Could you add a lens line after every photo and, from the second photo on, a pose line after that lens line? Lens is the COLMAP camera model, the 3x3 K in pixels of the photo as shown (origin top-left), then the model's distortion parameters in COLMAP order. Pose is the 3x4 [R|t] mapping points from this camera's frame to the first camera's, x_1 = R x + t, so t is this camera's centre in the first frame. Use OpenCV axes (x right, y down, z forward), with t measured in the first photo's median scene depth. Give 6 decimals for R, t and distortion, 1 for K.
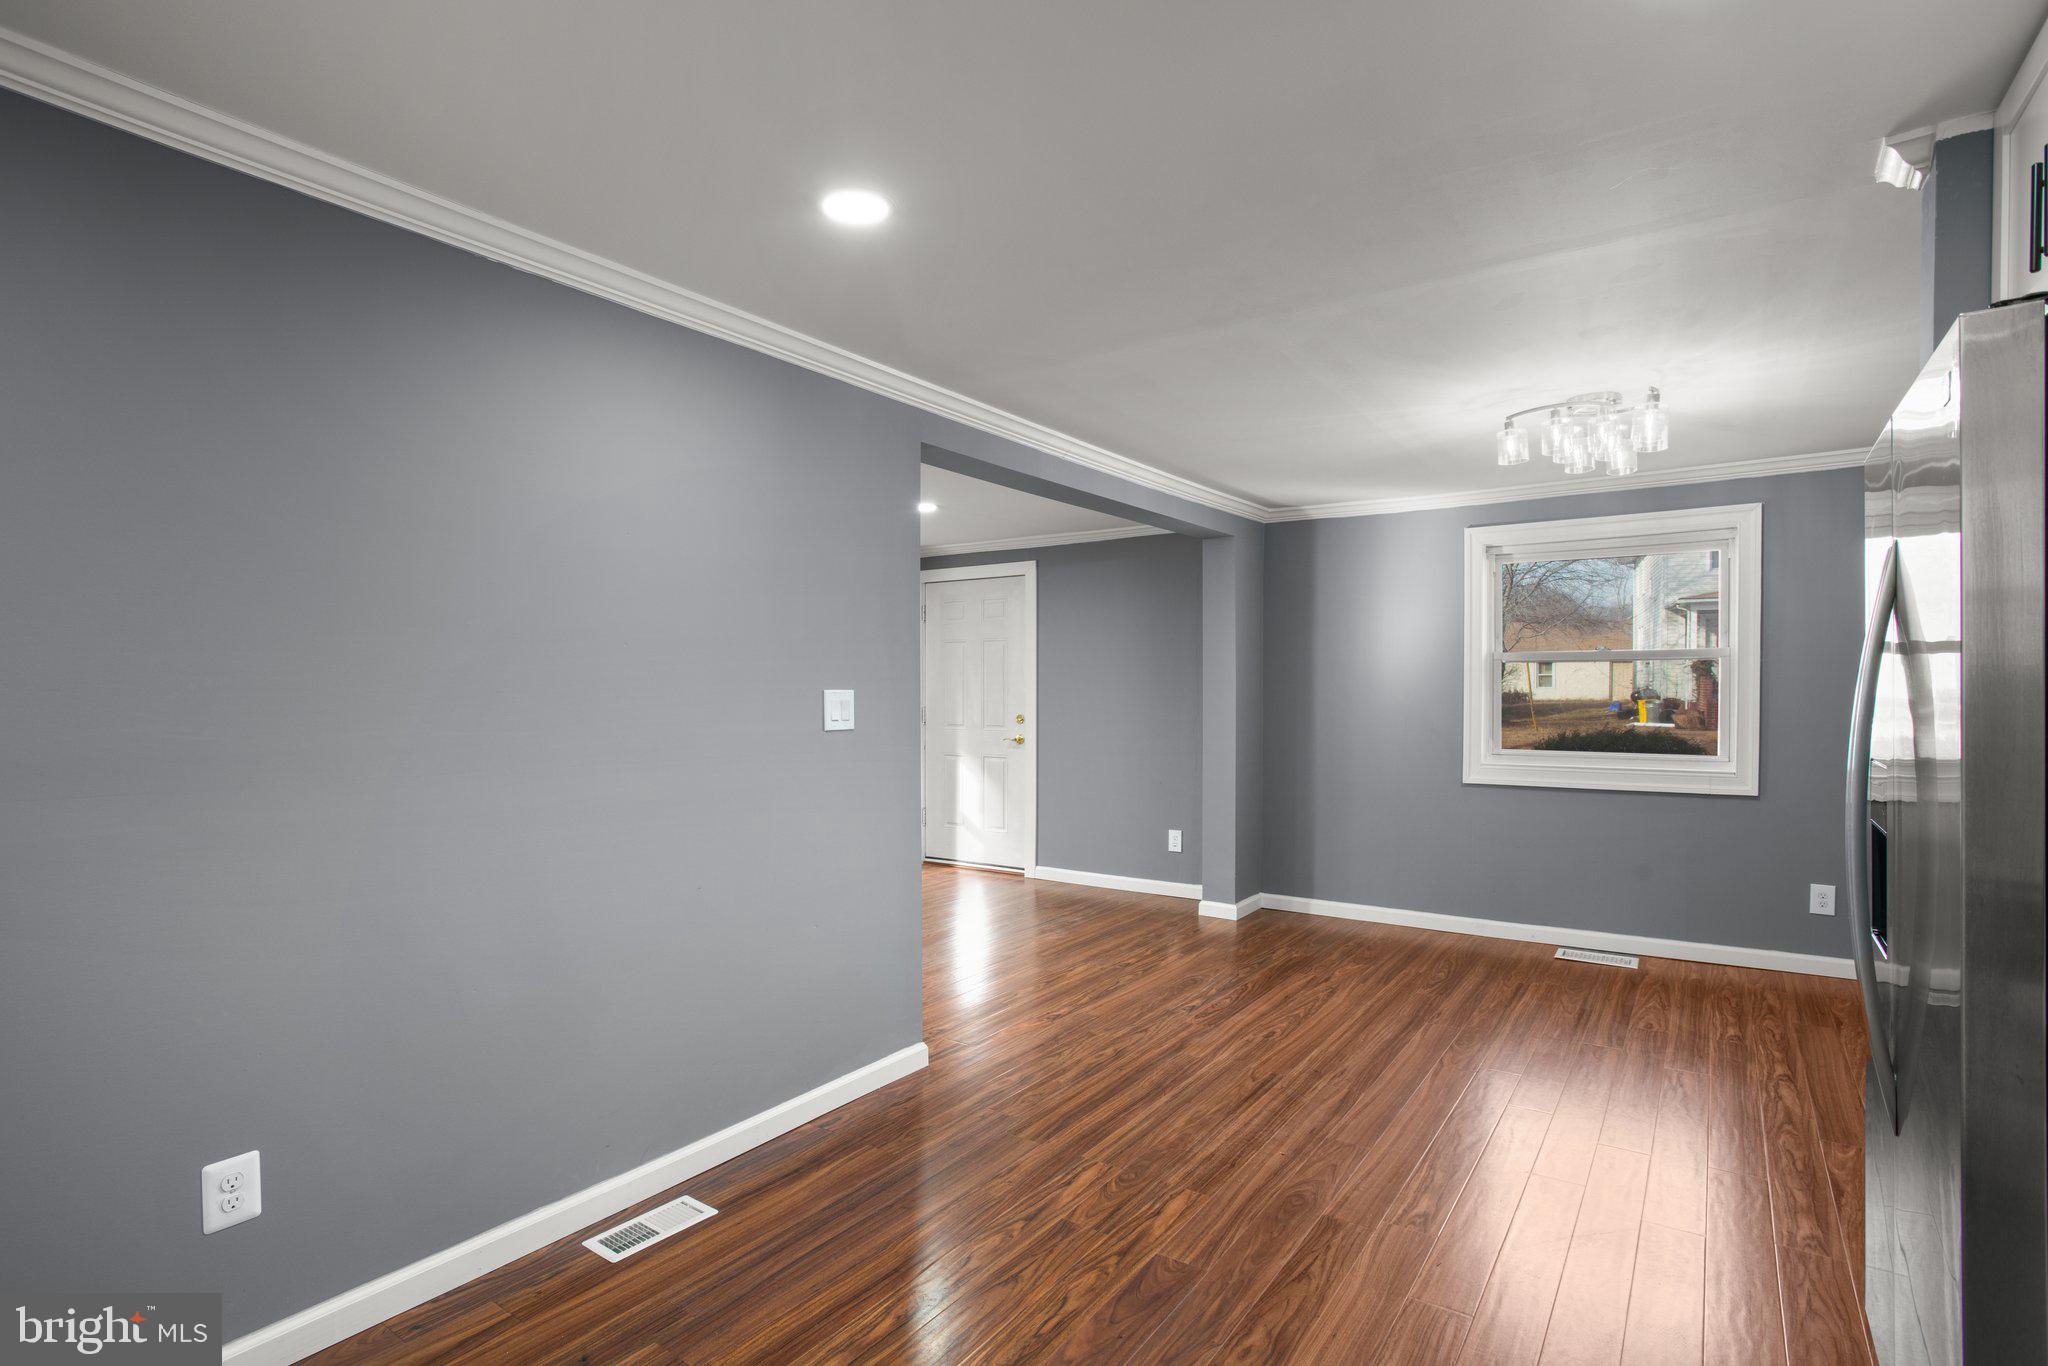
lens RADIAL K [[1011.3, 0, 1008.2], [0, 1011.3, 701.6], [0, 0, 1]] dist [-0.067930, 0.035138]
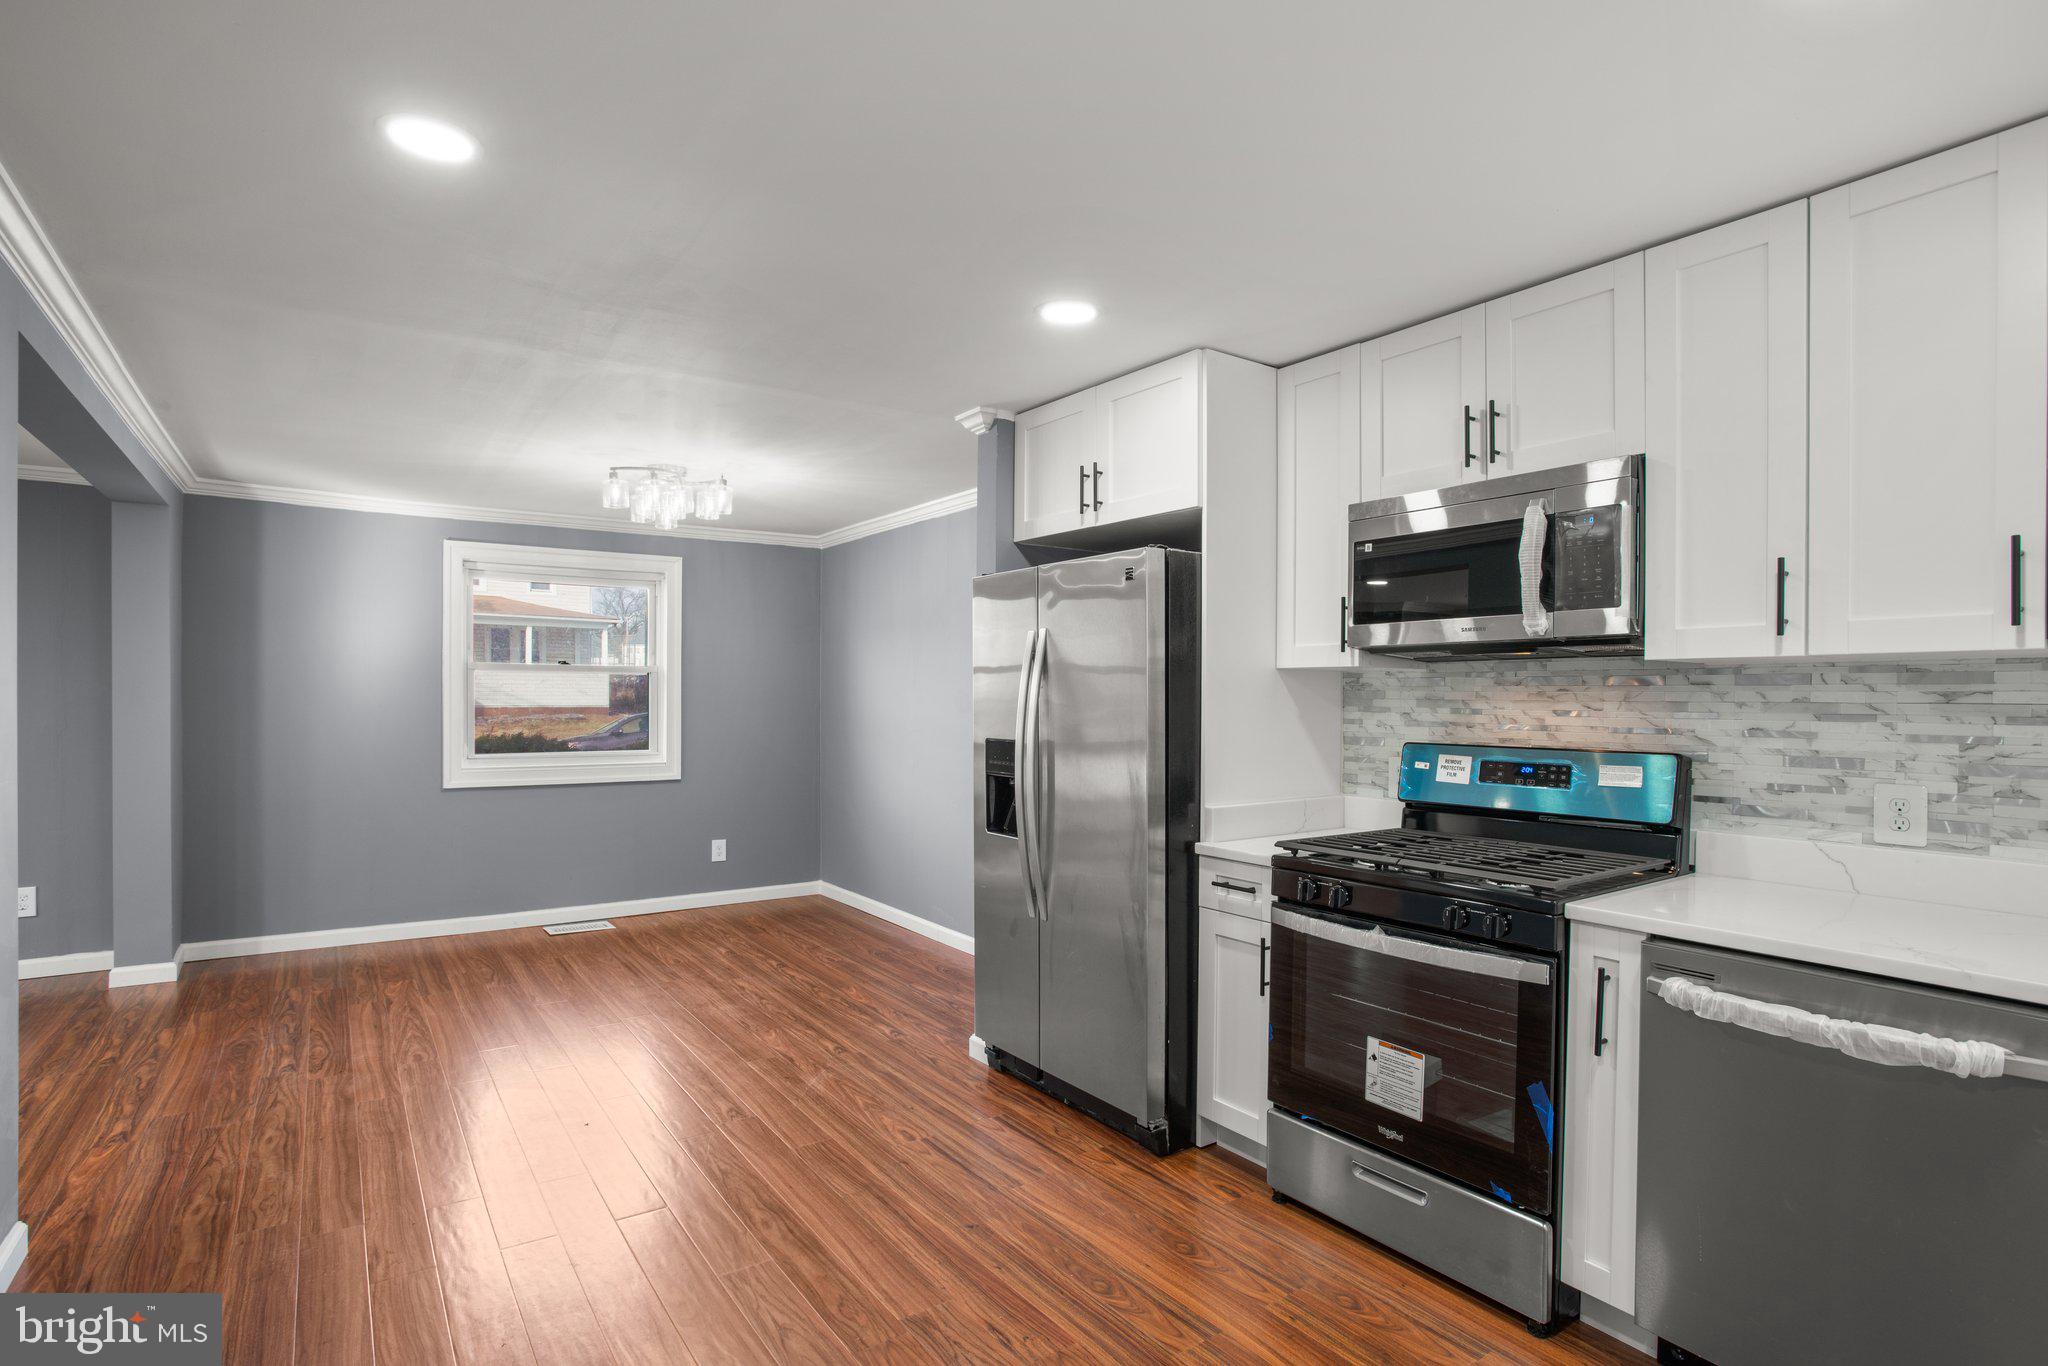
lens RADIAL K [[1026.0, 0, 1032.1], [0, 1026.0, 719.1], [0, 0, 1]] dist [-0.072348, 0.037368]
pose [[0.326865, -0.014653, 0.944958, -0.371780], [0.003252, 0.999891, 0.014380, -0.002883], [-0.945066, -0.001627, 0.326877, 0.109766]]
